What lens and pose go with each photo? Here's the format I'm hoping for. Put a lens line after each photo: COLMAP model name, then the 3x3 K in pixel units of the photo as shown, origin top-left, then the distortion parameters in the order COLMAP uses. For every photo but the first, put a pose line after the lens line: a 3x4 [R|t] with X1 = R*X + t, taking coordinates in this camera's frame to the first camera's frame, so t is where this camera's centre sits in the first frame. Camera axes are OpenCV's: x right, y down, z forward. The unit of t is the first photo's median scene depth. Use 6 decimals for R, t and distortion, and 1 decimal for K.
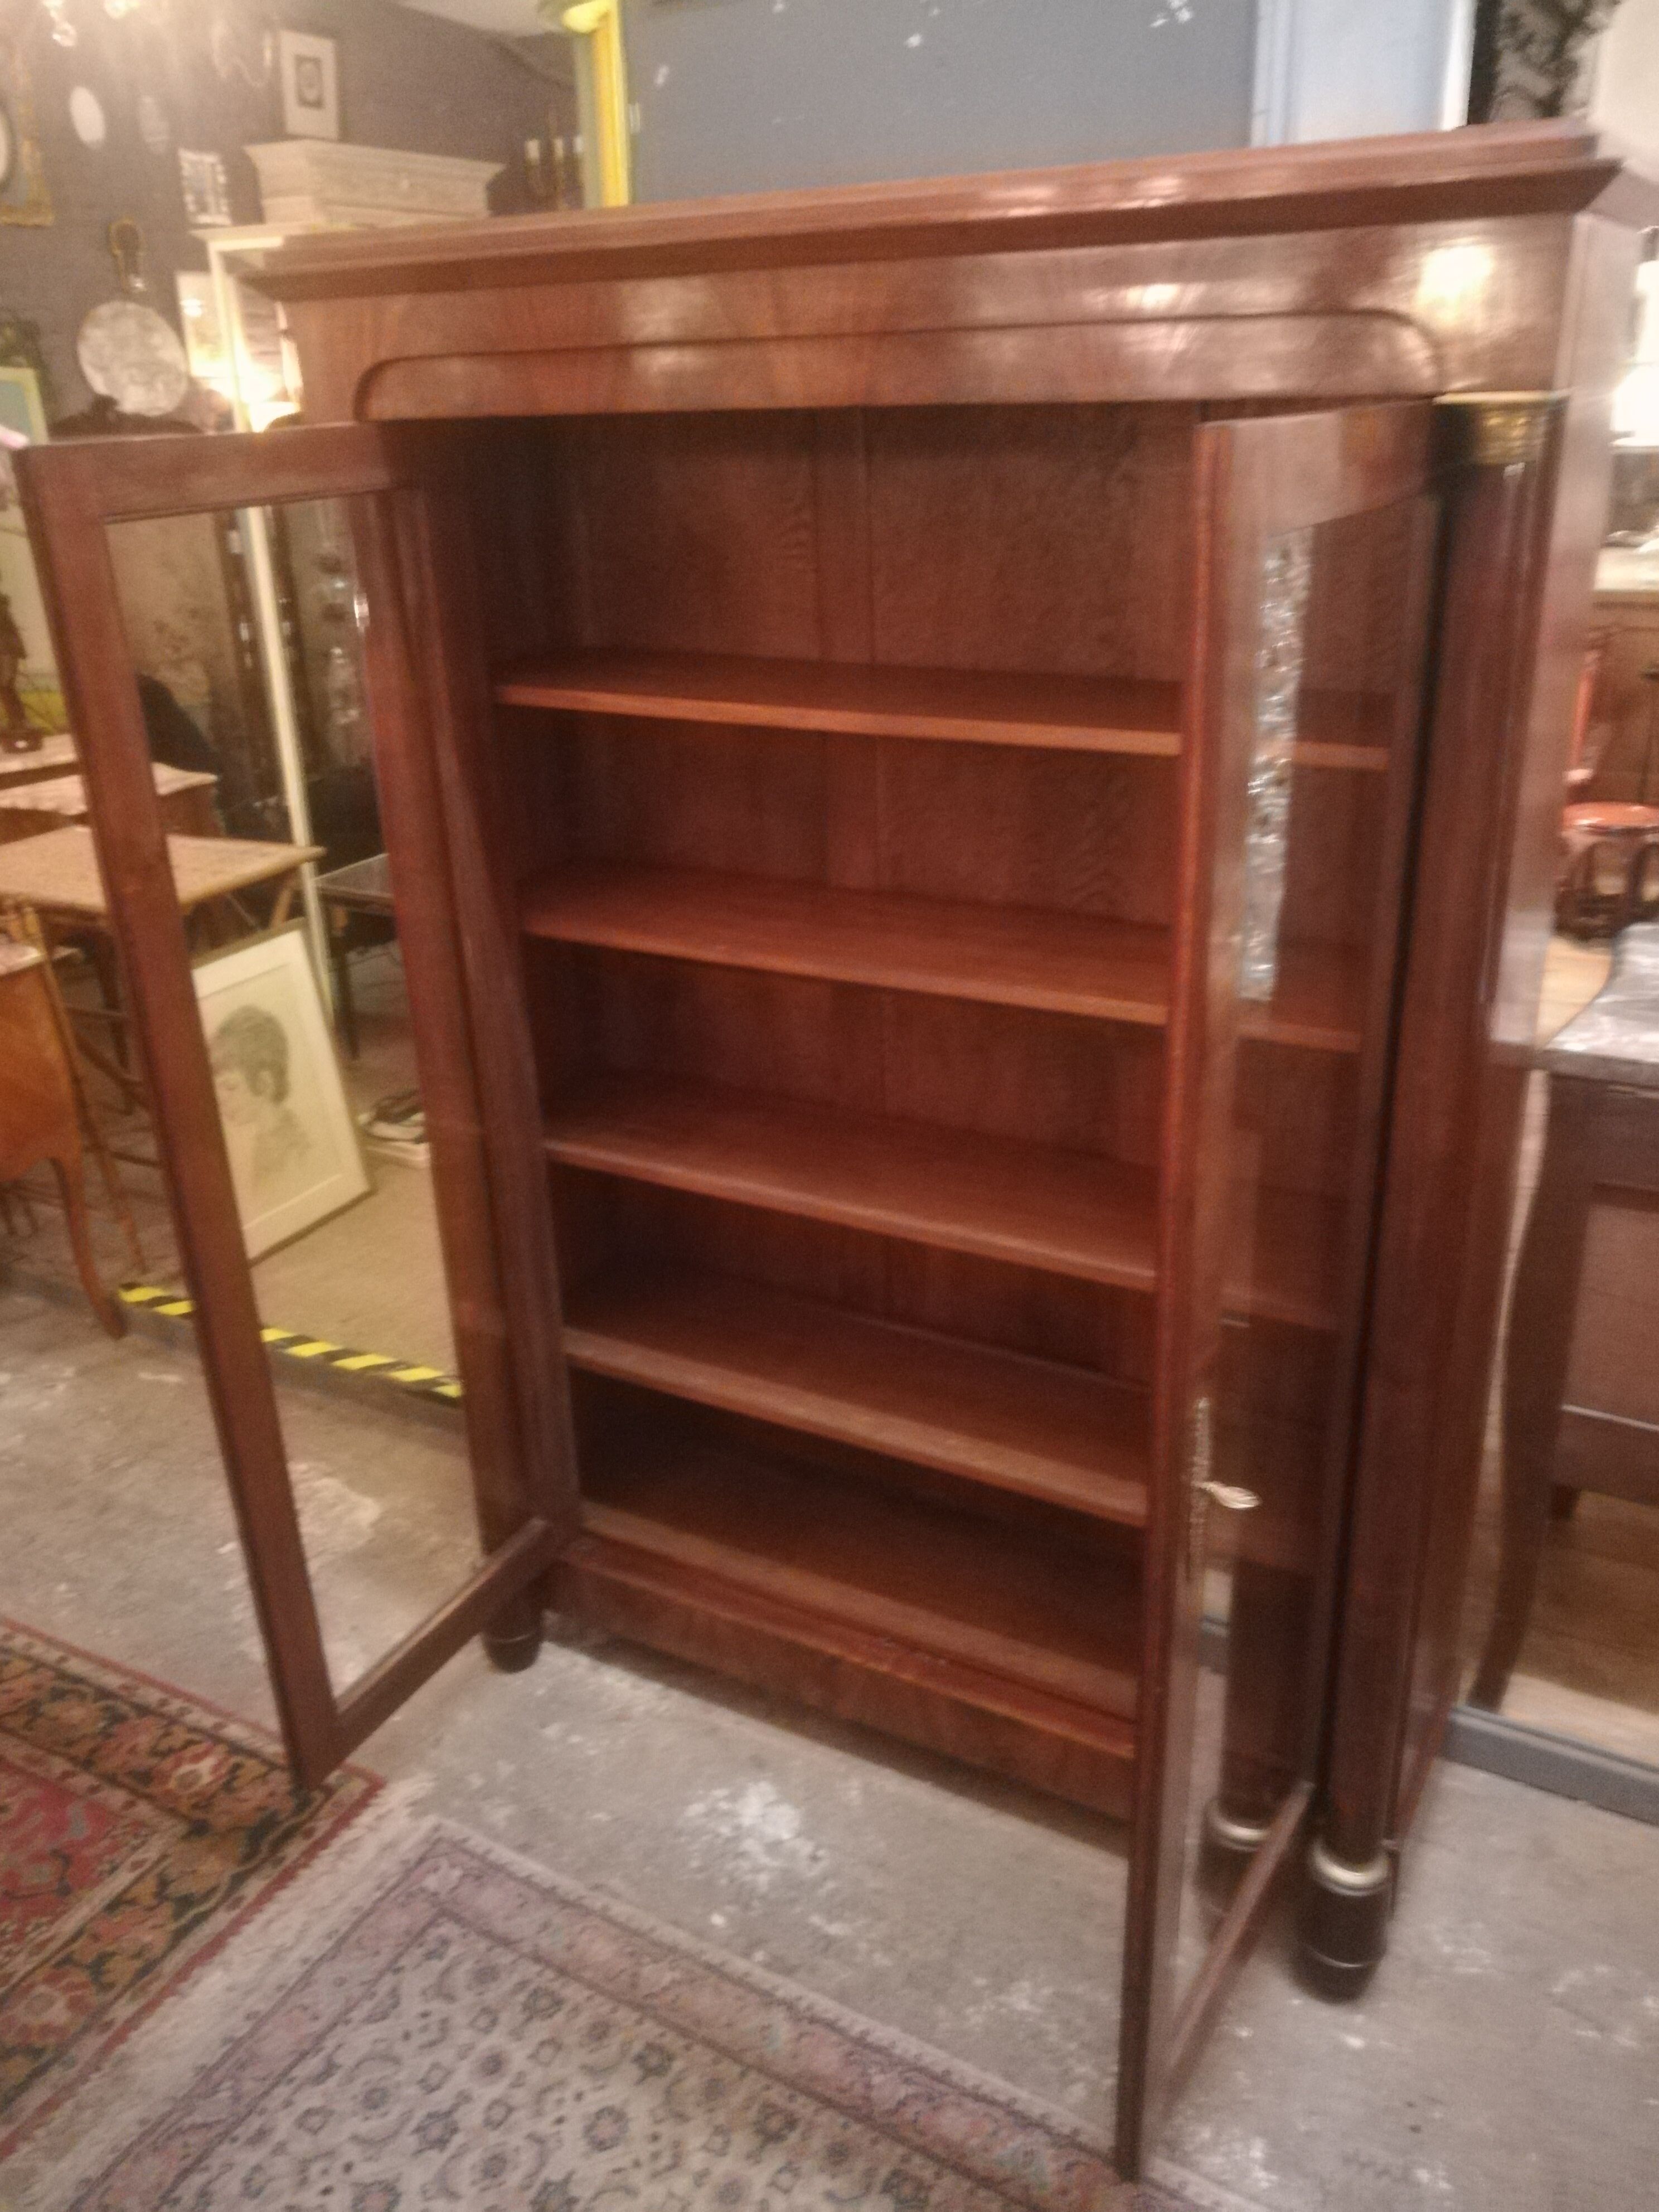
lens RADIAL K [[1735.0, 0, 819.5], [0, 1735.0, 1106.5], [0, 0, 1]] dist [-0.031292, 0.069566]
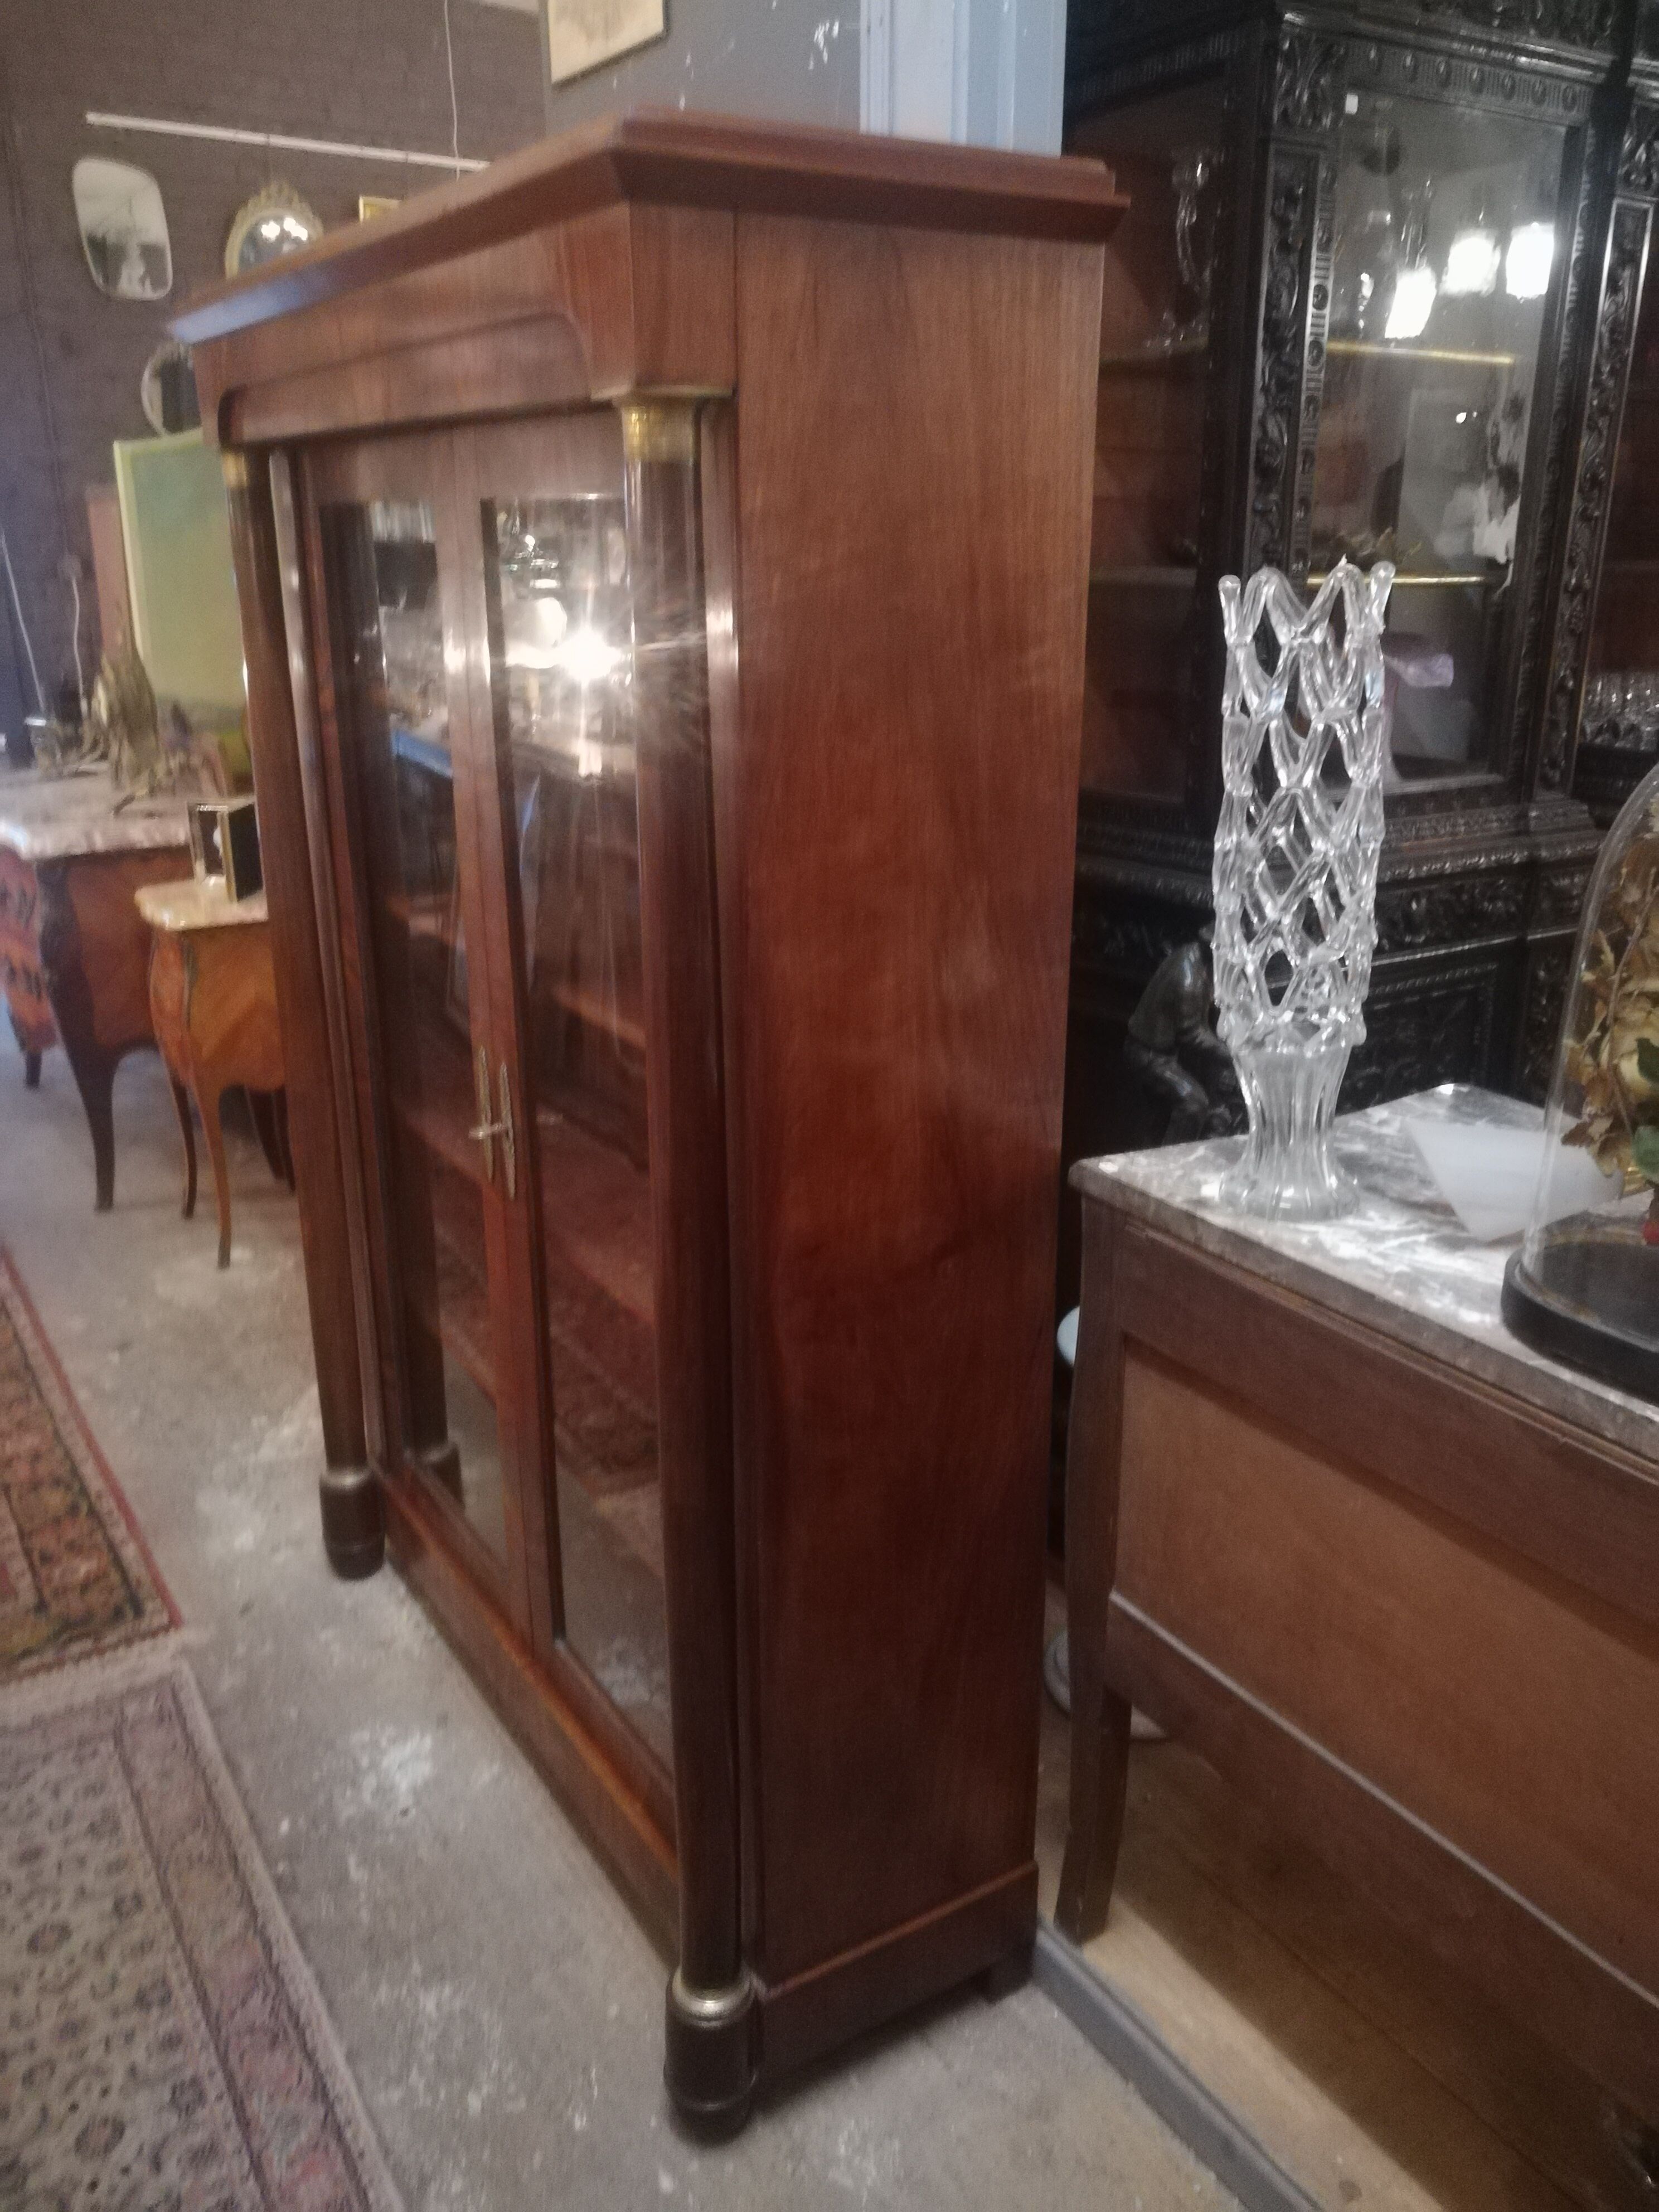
lens RADIAL K [[1735.3, 0, 838.8], [0, 1735.3, 1103.4], [0, 0, 1]] dist [-0.003798, 0.015433]
pose [[0.878952, 0.189188, -0.437779, 0.654108], [-0.217972, 0.975825, -0.015928, -0.021987], [0.424182, 0.109424, 0.898941, 0.143302]]
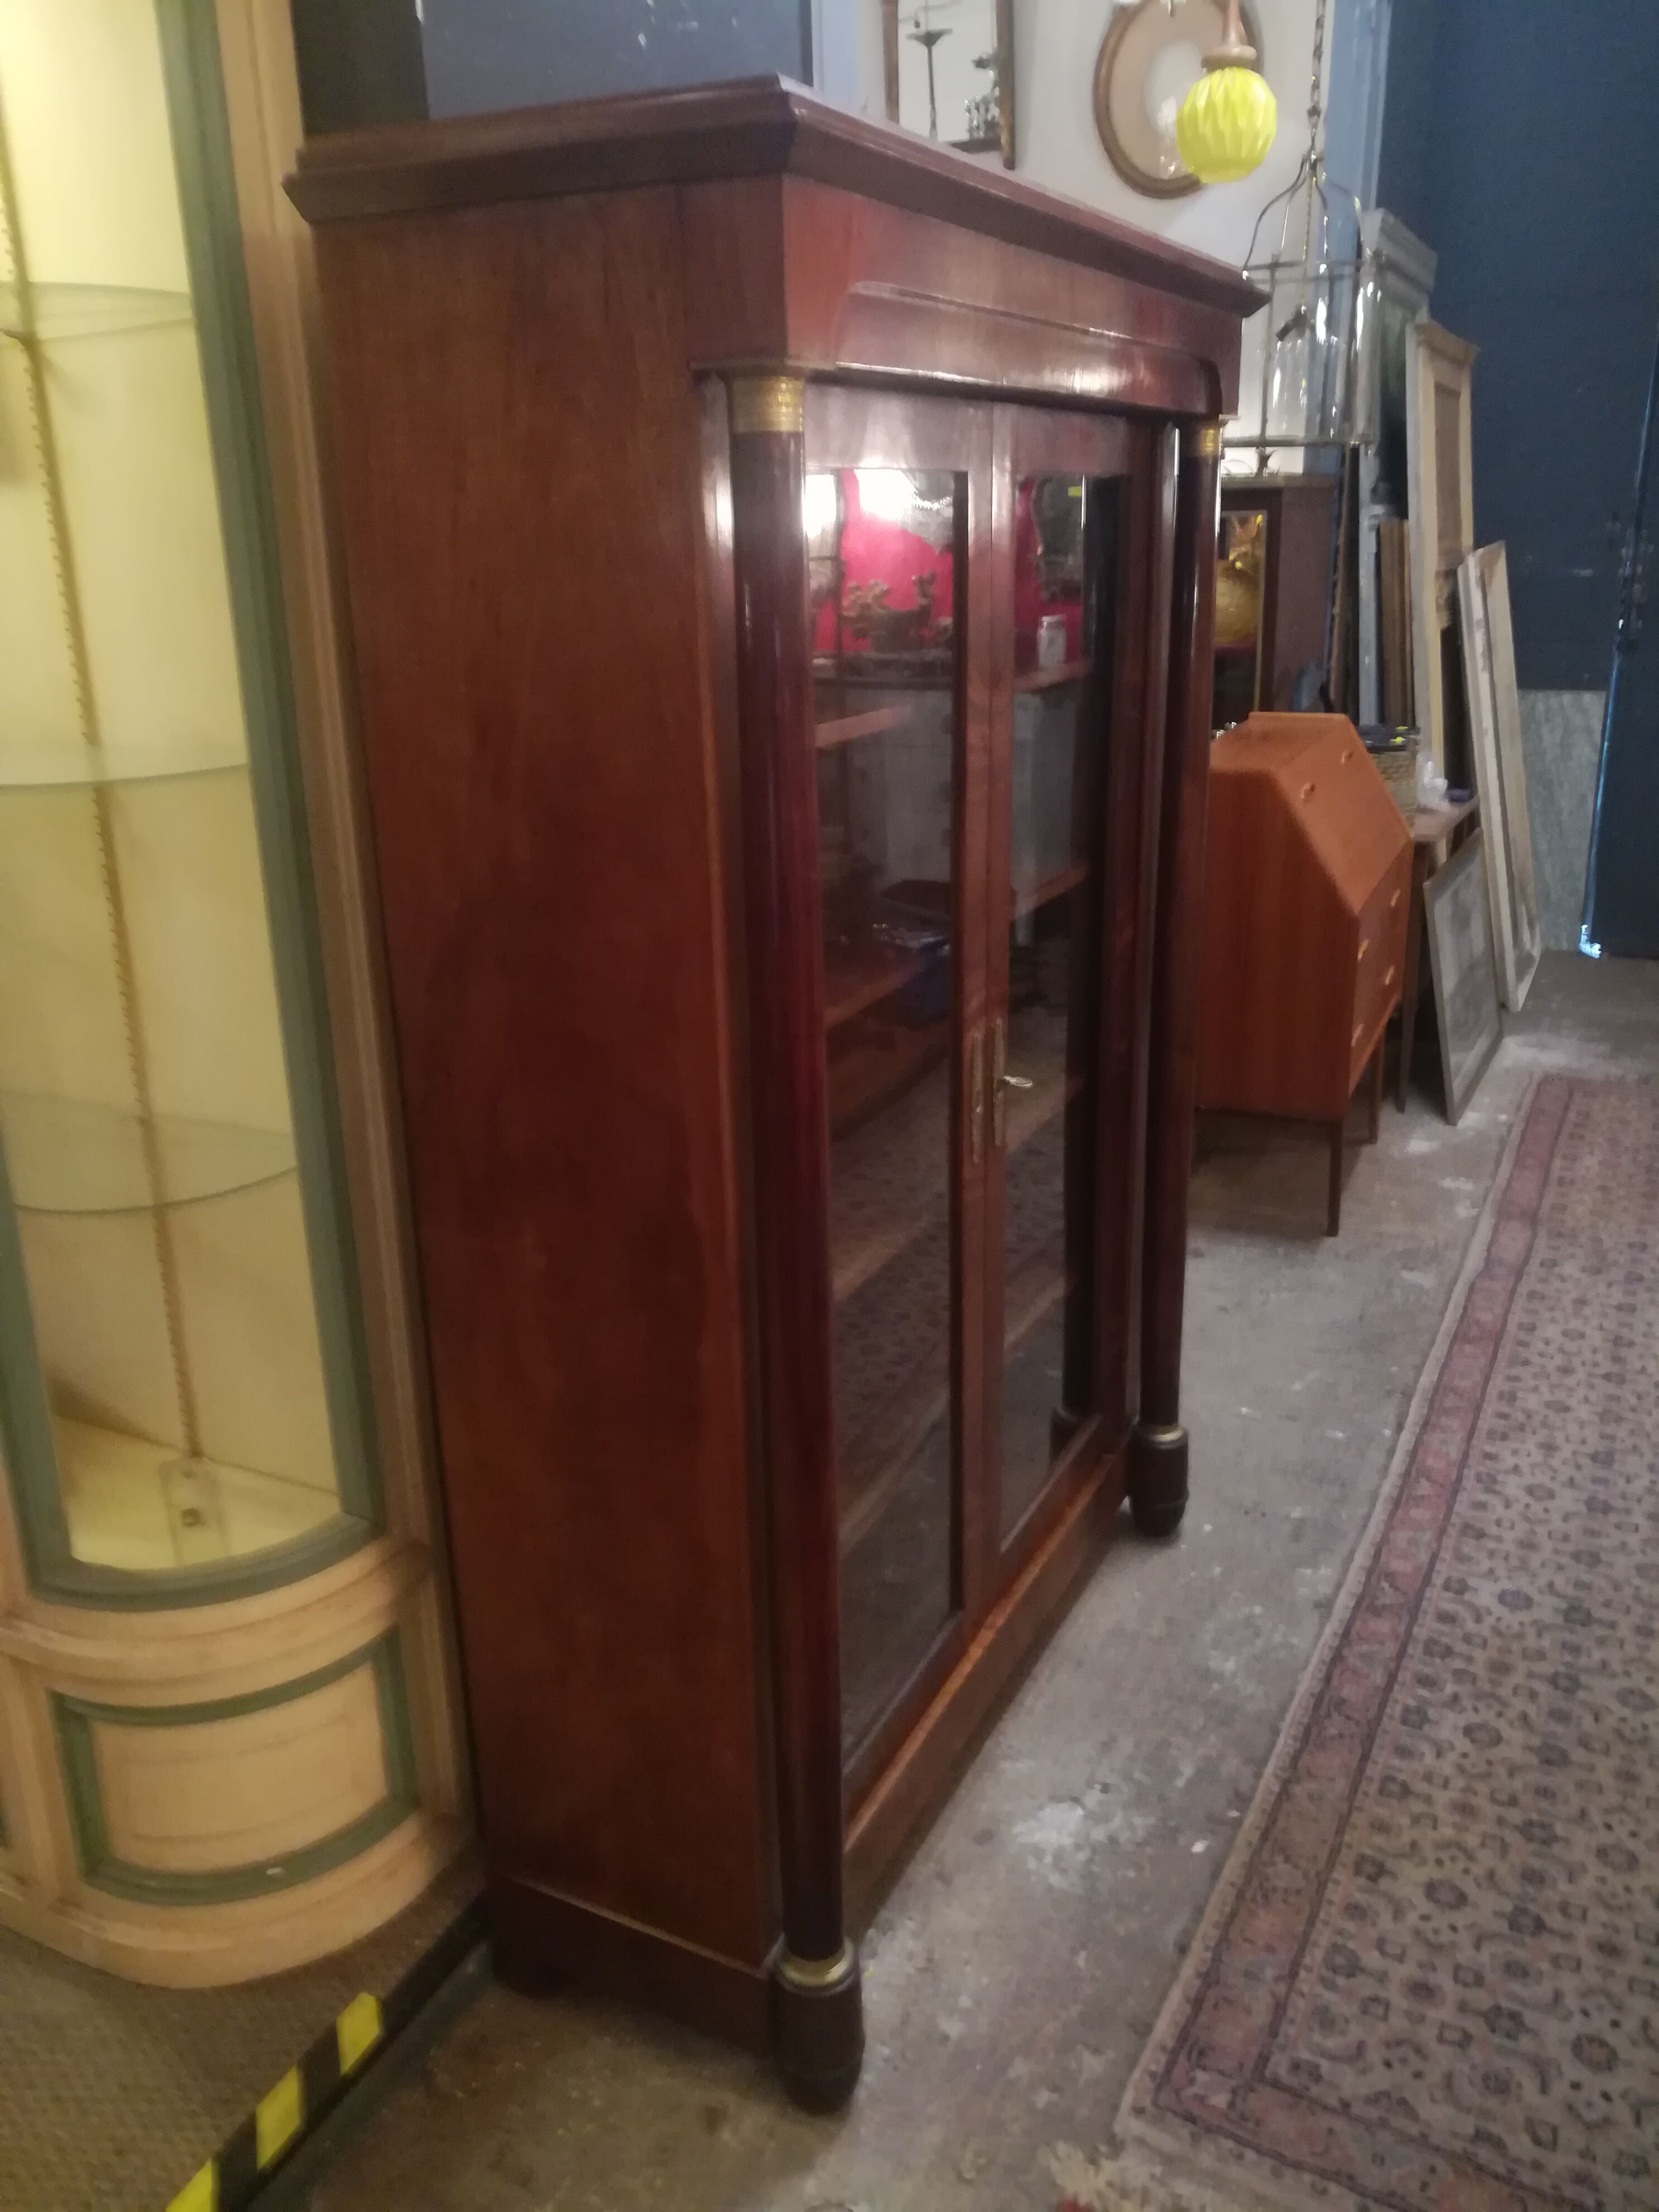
lens RADIAL K [[1750.6, 0, 822.4], [0, 1750.6, 1110.0], [0, 0, 1]] dist [-0.001065, 0.017553]
pose [[-0.038832, -0.287986, 0.956847, -0.965634], [0.409638, 0.868820, 0.278117, -0.305940], [-0.911421, 0.402761, 0.084233, 0.985534]]
